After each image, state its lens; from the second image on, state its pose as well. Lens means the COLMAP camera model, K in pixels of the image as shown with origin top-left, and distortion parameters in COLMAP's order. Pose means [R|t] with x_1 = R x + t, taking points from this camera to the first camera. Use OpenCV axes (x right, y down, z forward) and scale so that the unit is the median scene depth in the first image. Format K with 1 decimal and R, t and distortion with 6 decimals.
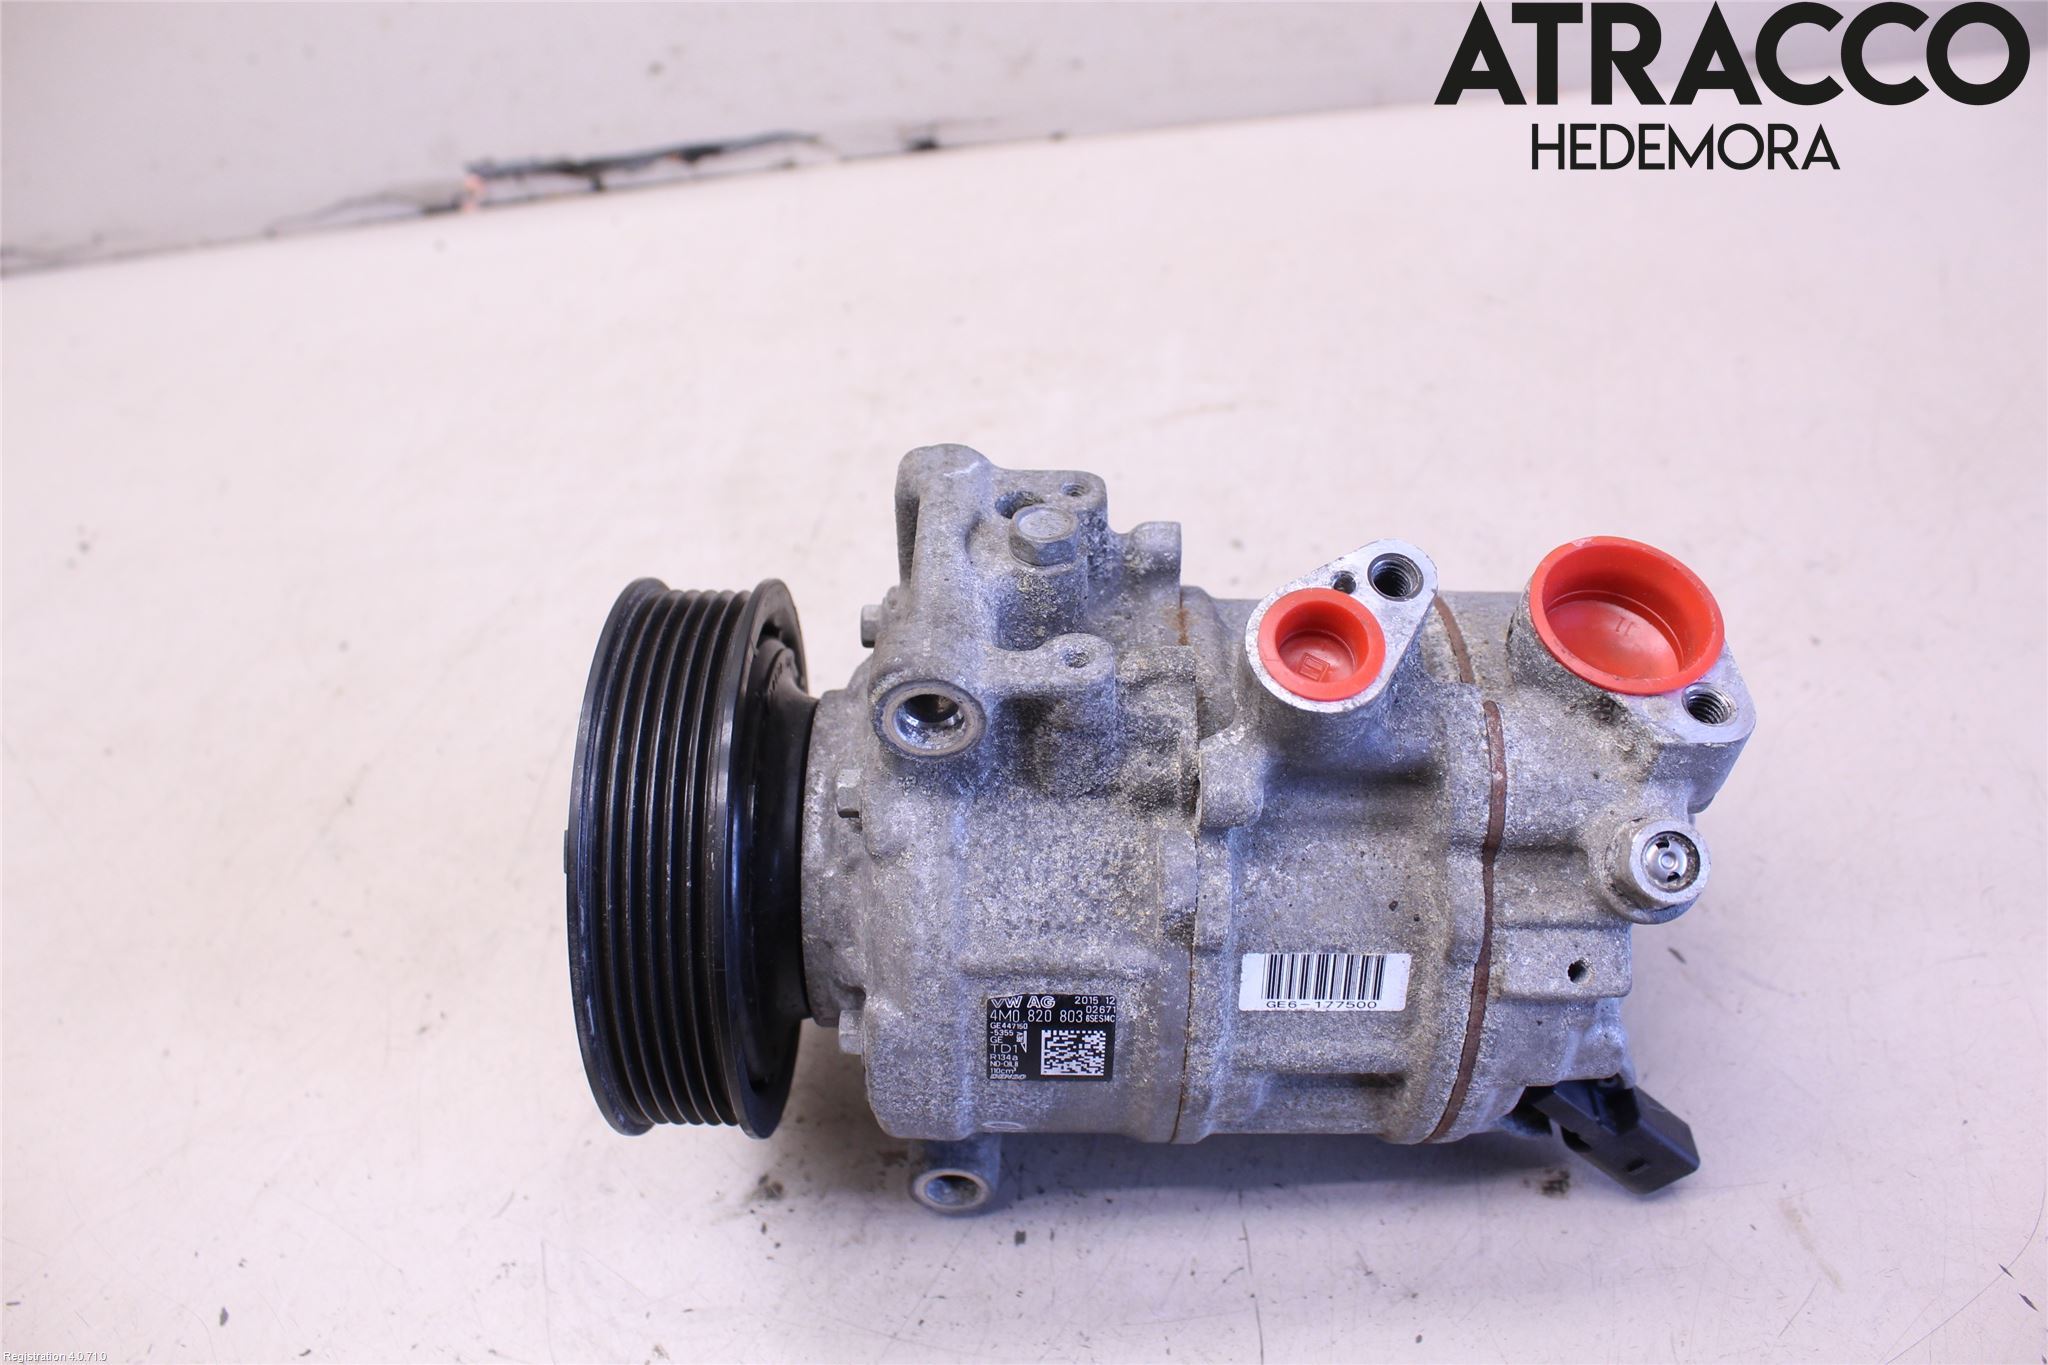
lens RADIAL K [[1669.7, 0, 1024.0], [0, 1669.7, 682.5], [0, 0, 1]] dist [-0.175767, 0.143409]
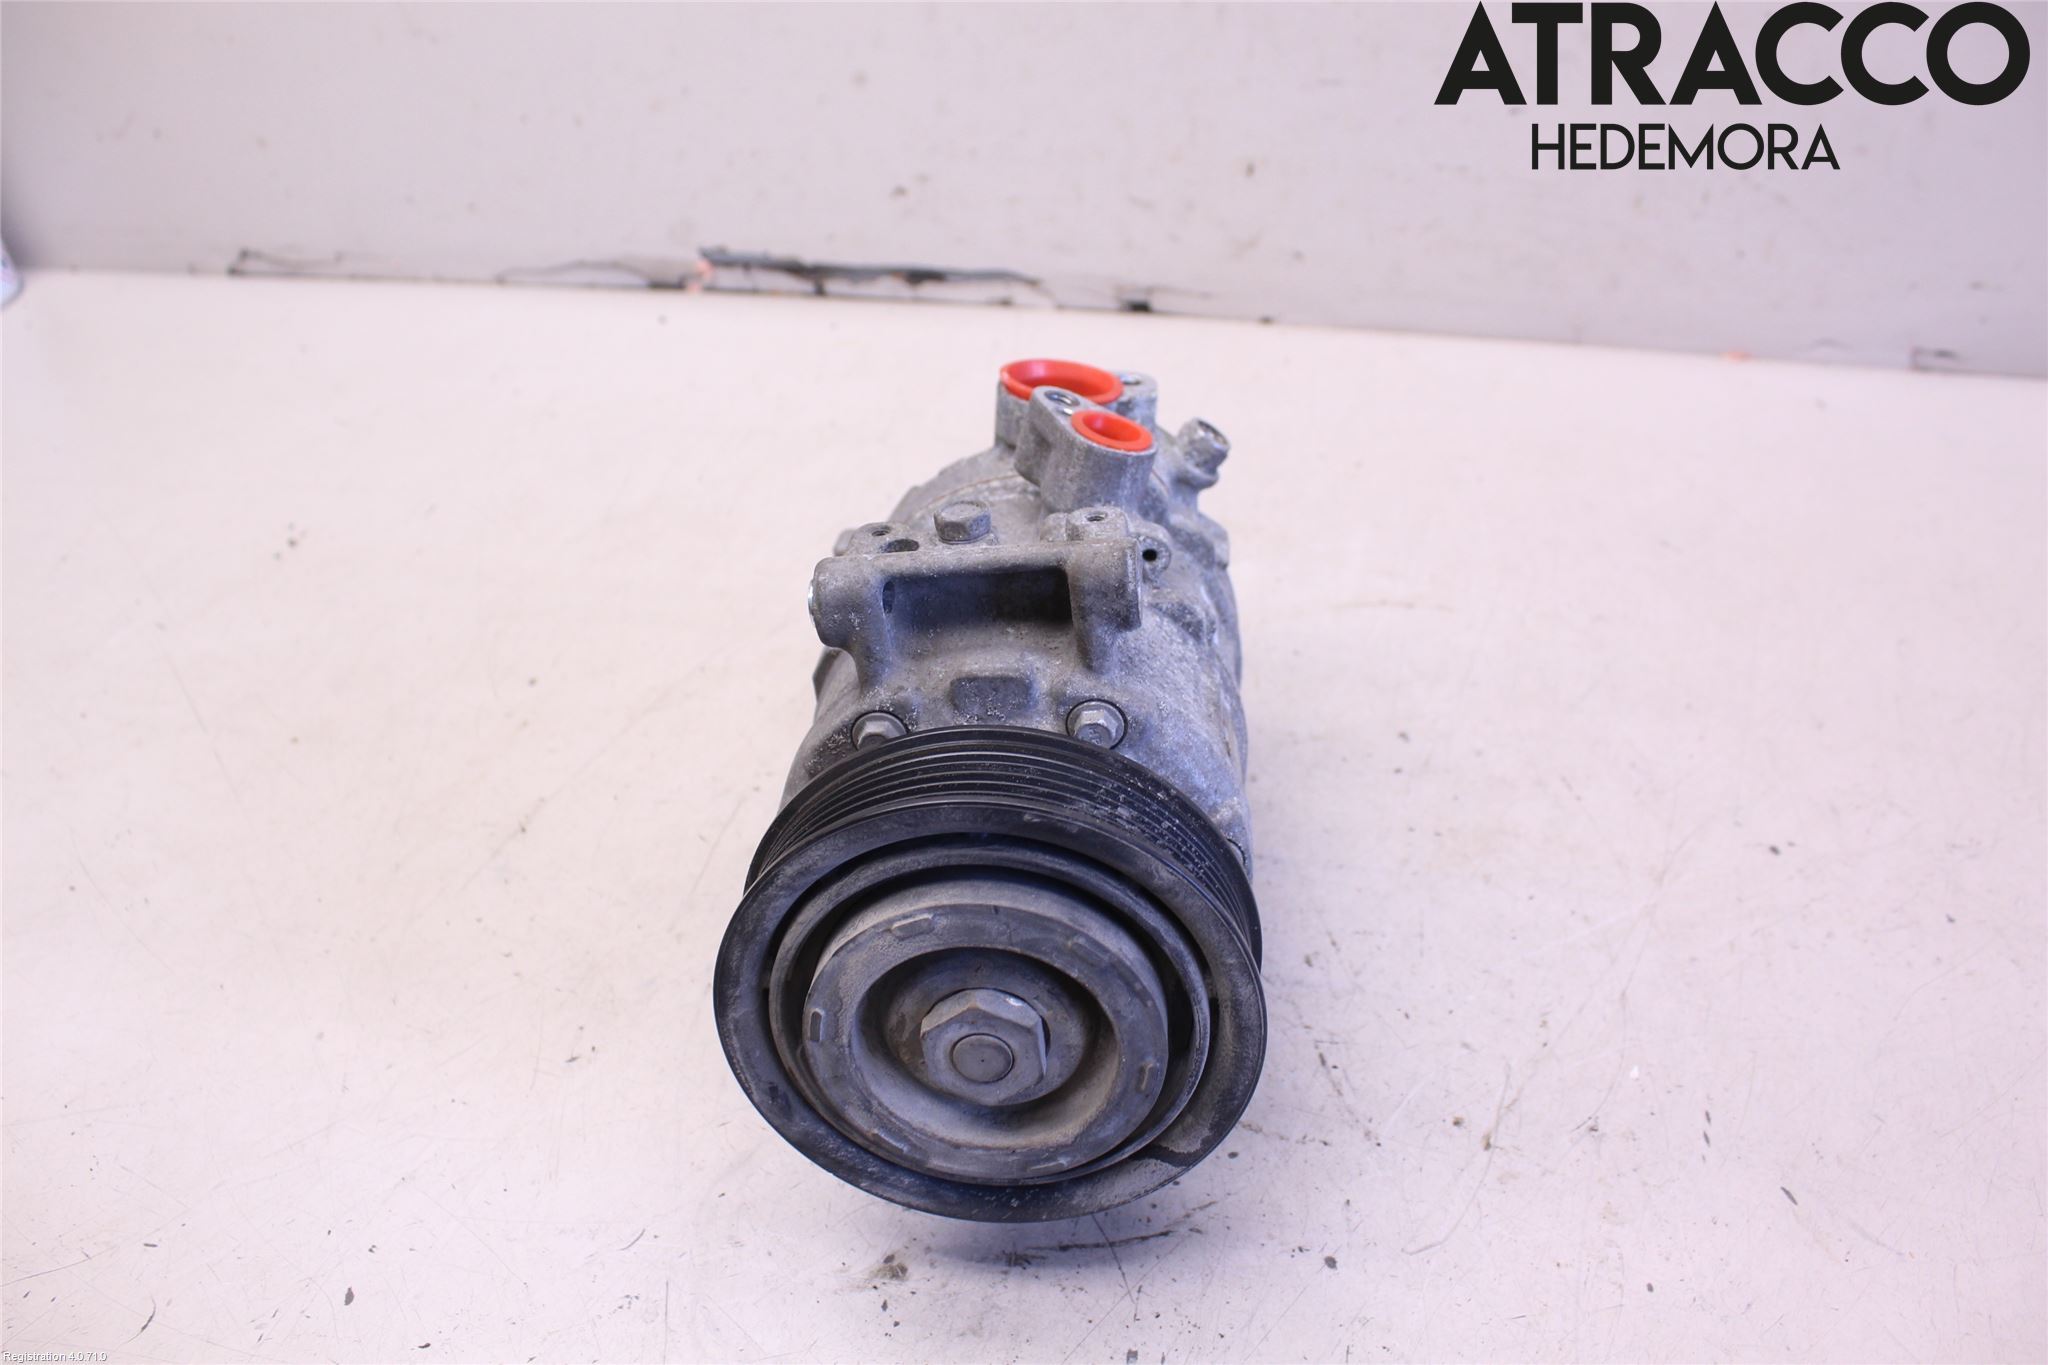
lens RADIAL K [[1675.3, 0, 1024.0], [0, 1675.3, 682.5], [0, 0, 1]] dist [-0.174837, 0.141254]
pose [[0.984379, 0.171226, -0.040983, -0.081378], [-0.174164, 0.981107, -0.084240, 0.015341], [0.025785, 0.090062, 0.995602, -0.055531]]
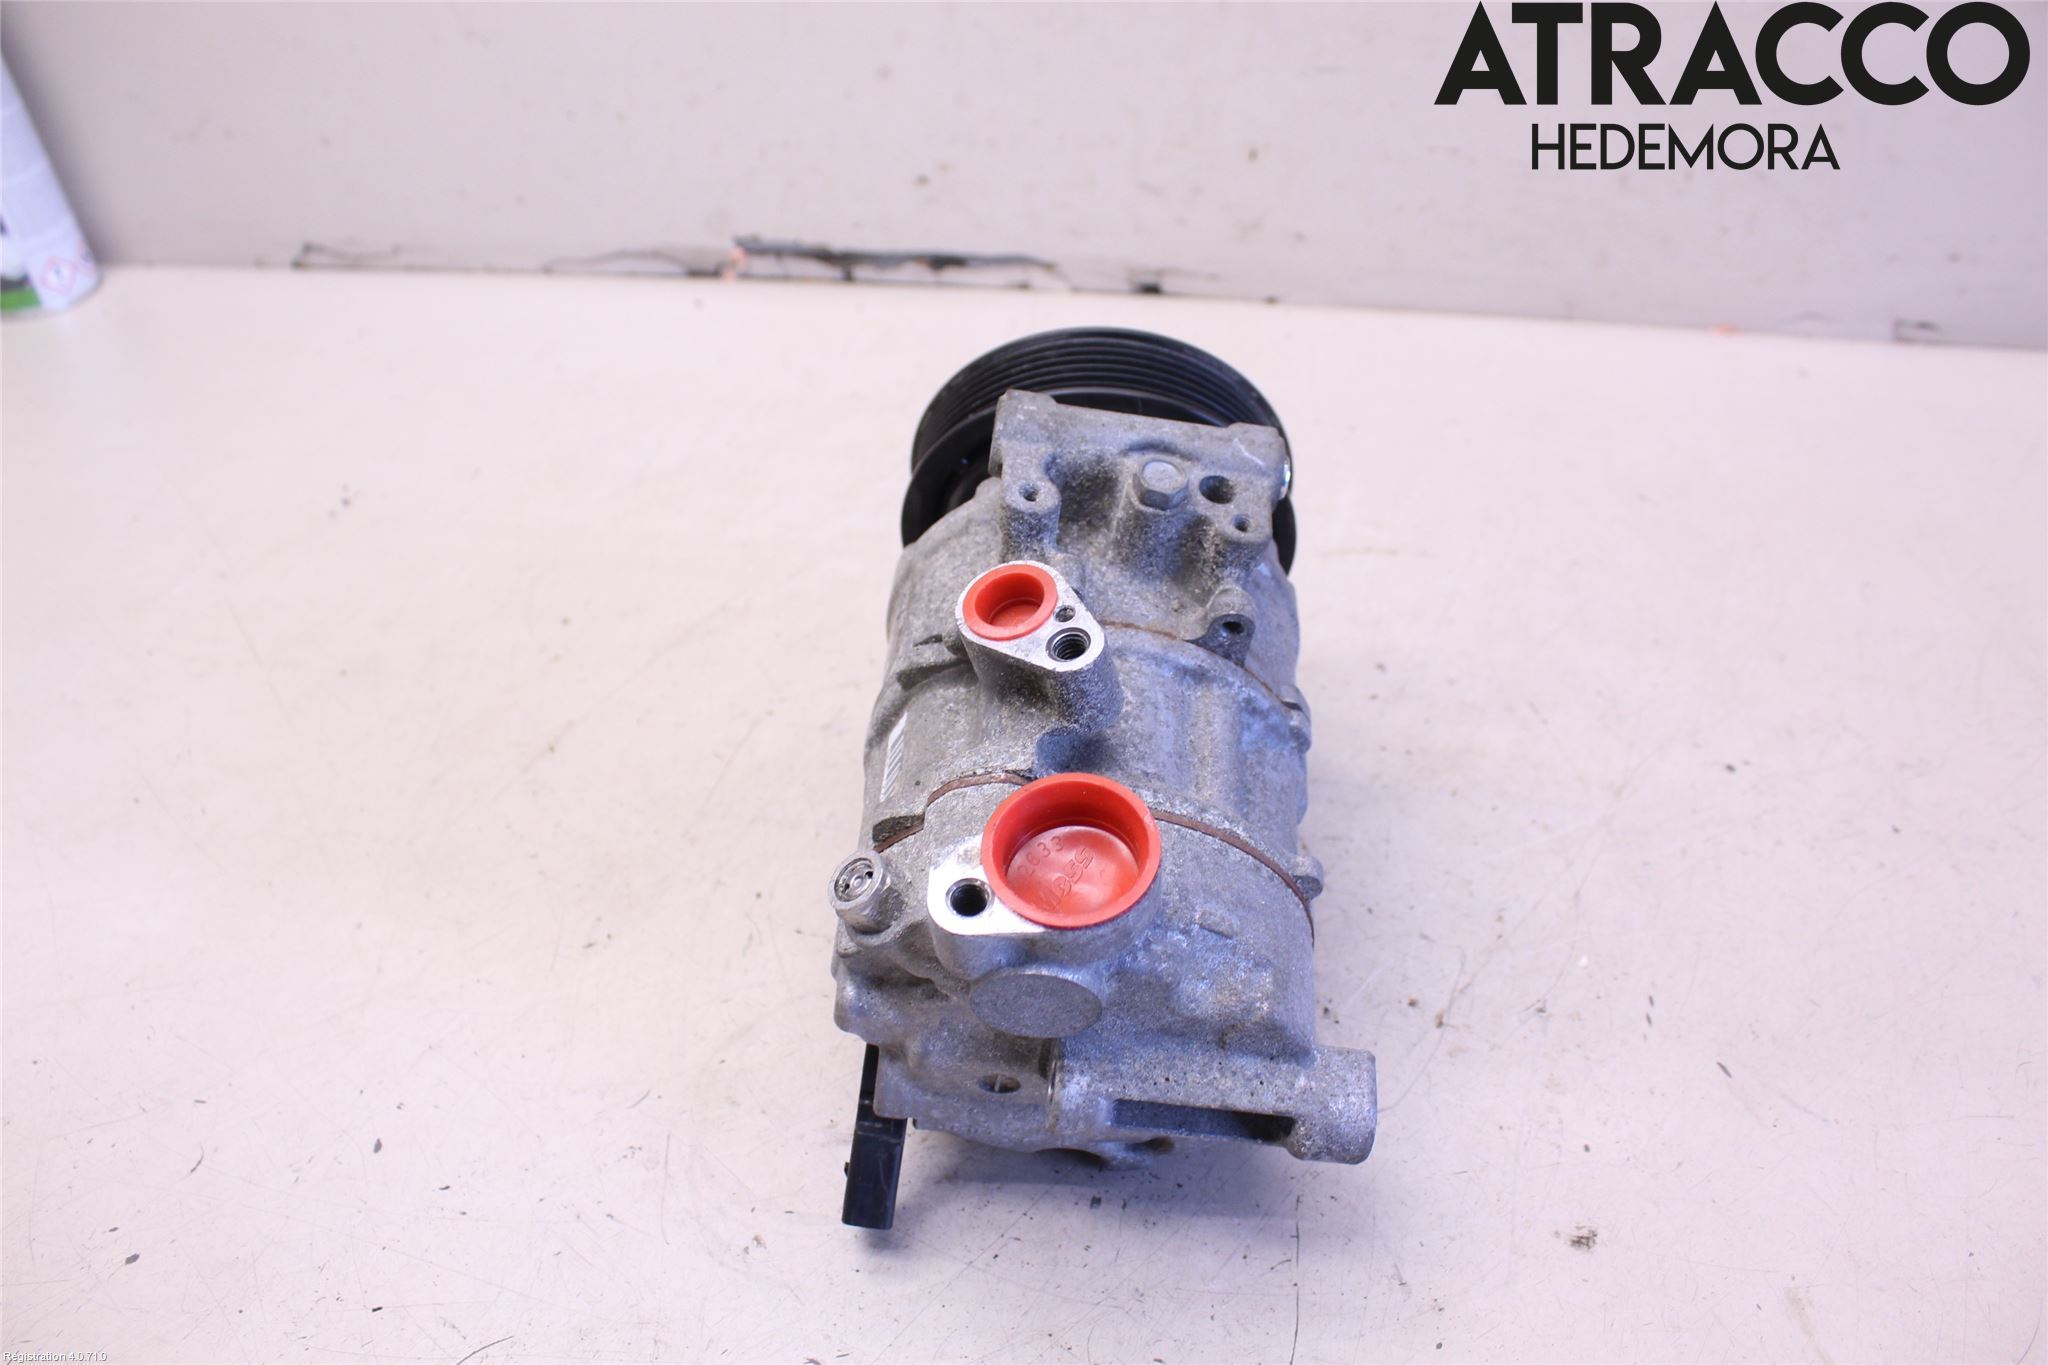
lens RADIAL K [[1669.7, 0, 1024.0], [0, 1669.7, 682.5], [0, 0, 1]] dist [-0.175767, 0.143409]
pose [[0.981728, 0.173939, -0.077171, -0.020504], [-0.181134, 0.978476, -0.098866, 0.091314], [0.058313, 0.111037, 0.992104, -0.118314]]
